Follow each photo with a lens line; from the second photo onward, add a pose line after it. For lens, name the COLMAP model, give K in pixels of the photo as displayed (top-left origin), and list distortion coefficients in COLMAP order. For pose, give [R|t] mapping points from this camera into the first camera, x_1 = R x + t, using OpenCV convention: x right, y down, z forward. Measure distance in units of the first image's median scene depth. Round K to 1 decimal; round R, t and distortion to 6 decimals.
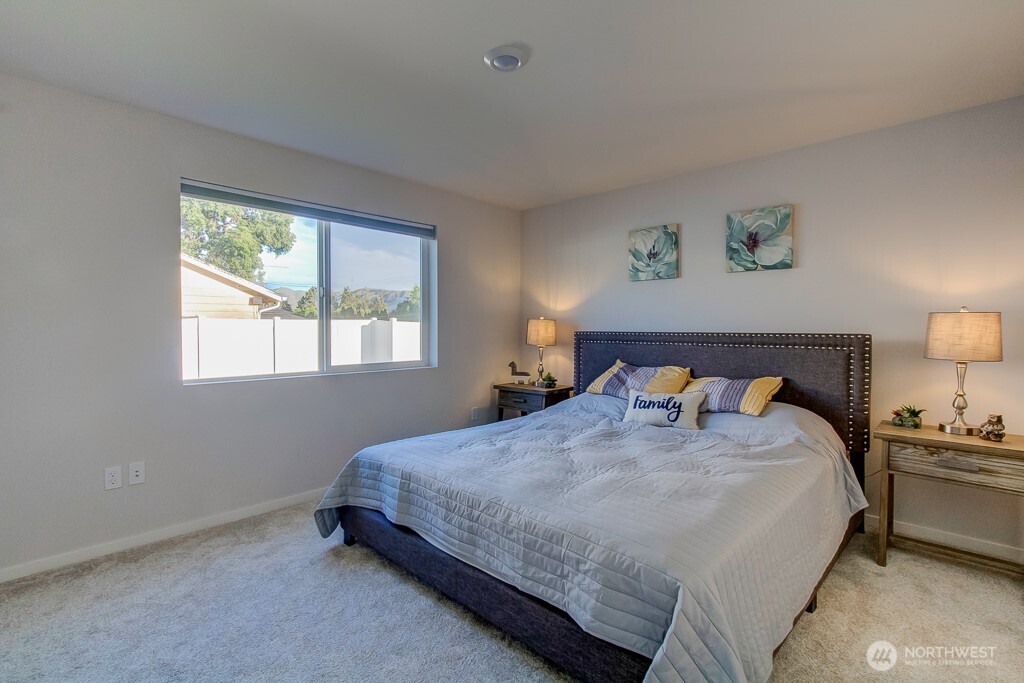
lens RADIAL K [[475.2, 0, 513.1], [0, 475.2, 327.6], [0, 0, 1]] dist [-0.001553, 0.000122]
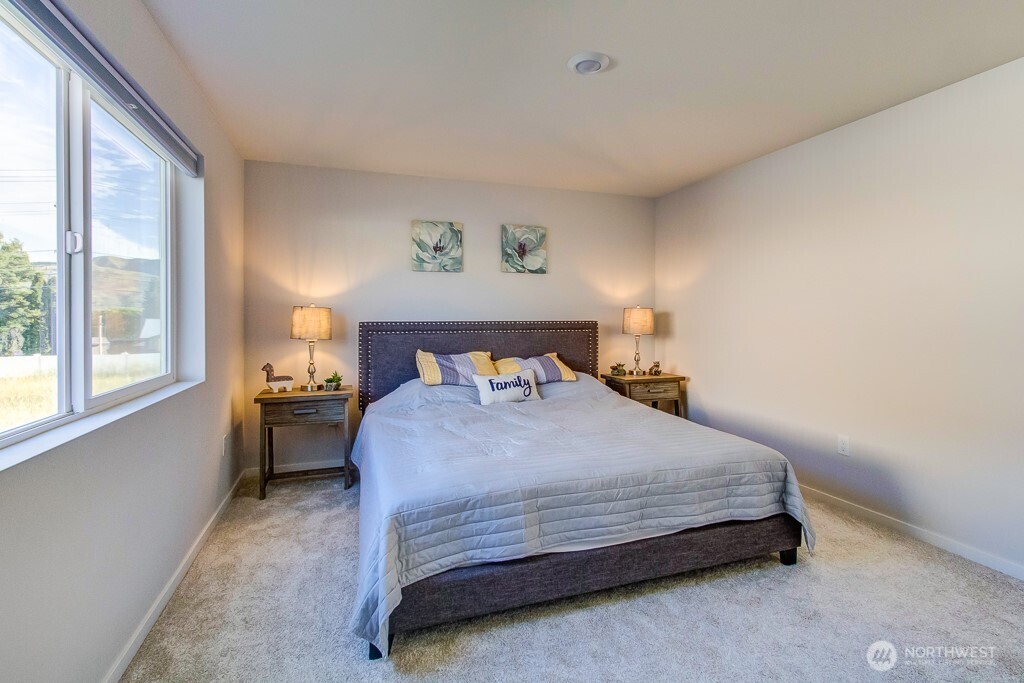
lens RADIAL K [[479.3, 0, 514.5], [0, 479.3, 317.6], [0, 0, 1]] dist [-0.002646, 0.000415]
pose [[0.453872, -0.004758, 0.891054, -0.645179], [0.002301, 0.999989, 0.004168, -0.003602], [-0.891064, 0.000158, 0.453878, 0.414798]]
